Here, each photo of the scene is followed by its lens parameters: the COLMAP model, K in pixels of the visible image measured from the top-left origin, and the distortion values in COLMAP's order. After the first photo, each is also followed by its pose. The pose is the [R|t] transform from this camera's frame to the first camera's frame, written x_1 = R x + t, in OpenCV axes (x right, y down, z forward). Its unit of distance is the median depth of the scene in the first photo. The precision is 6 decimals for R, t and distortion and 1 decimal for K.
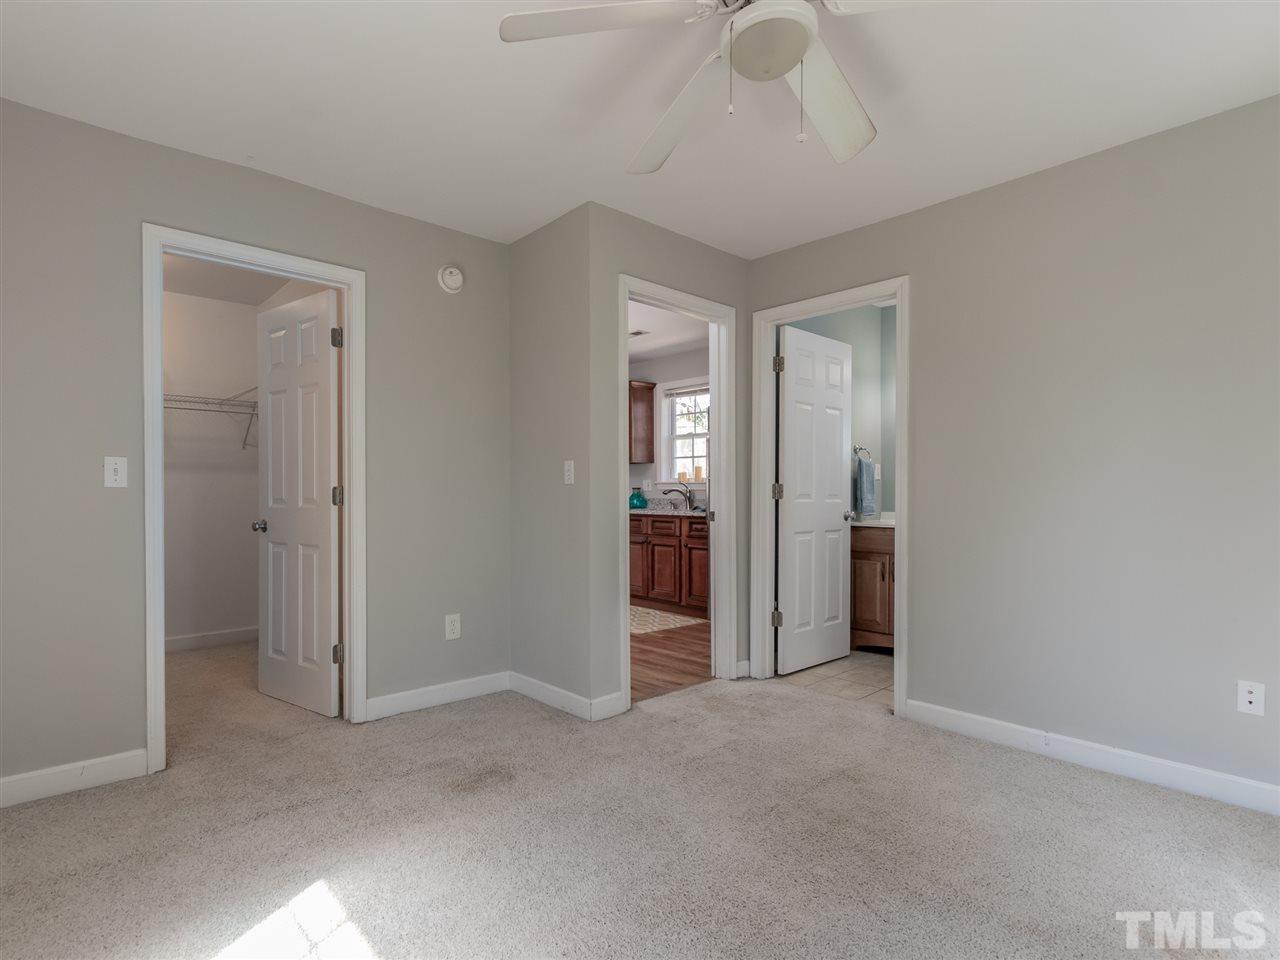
lens RADIAL K [[692.0, 0, 636.1], [0, 692.0, 493.0], [0, 0, 1]] dist [-0.000329, -0.000249]
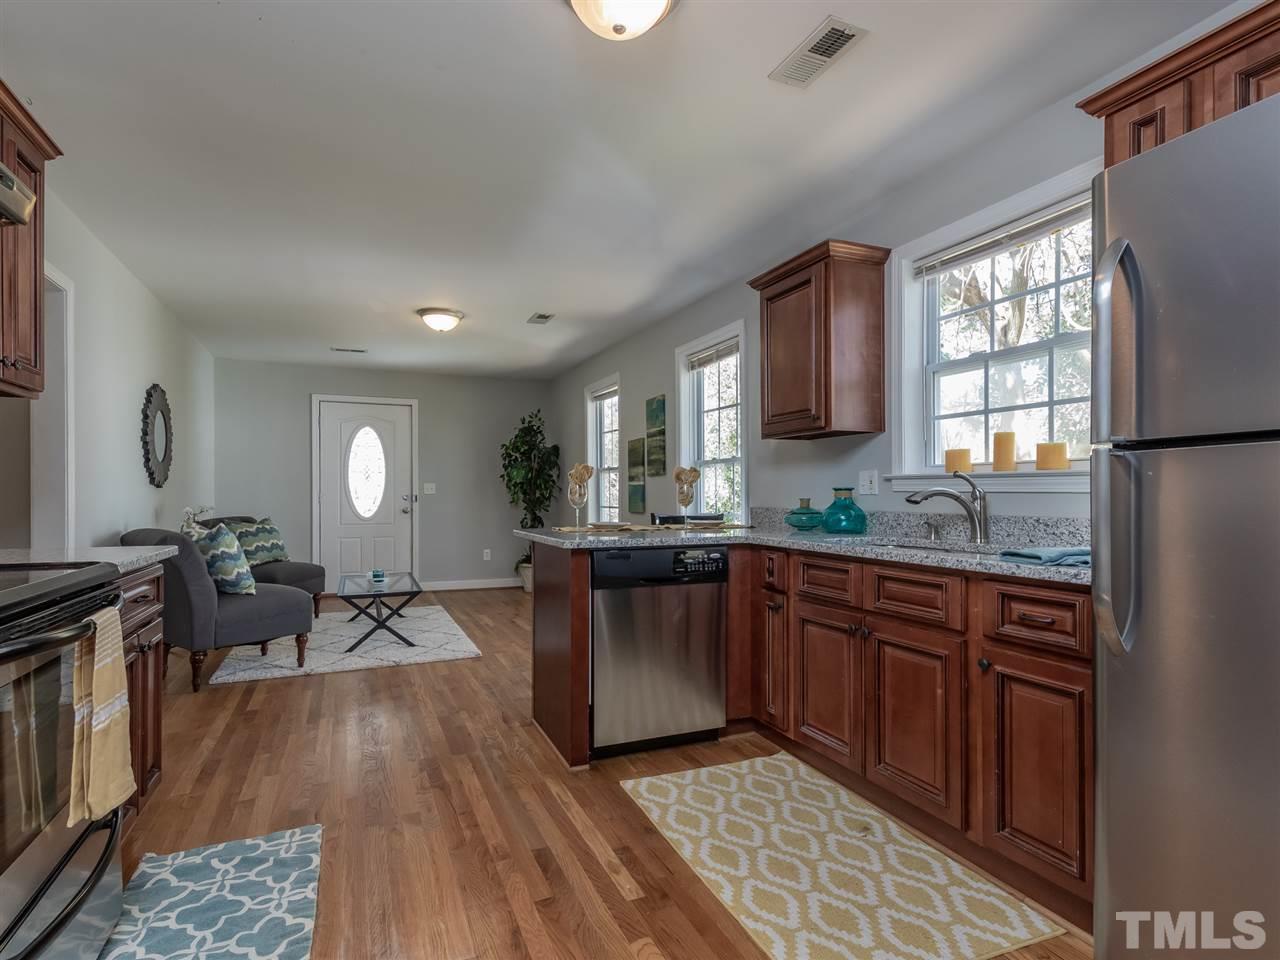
lens RADIAL K [[636.0, 0, 670.0], [0, 636.0, 494.1], [0, 0, 1]] dist [0.018255, -0.000241]
pose [[0.952857, 0.003849, -0.303396, 0.019698], [-0.003959, 0.999992, 0.000253, -0.002811], [0.303395, 0.000960, 0.952865, 0.603022]]
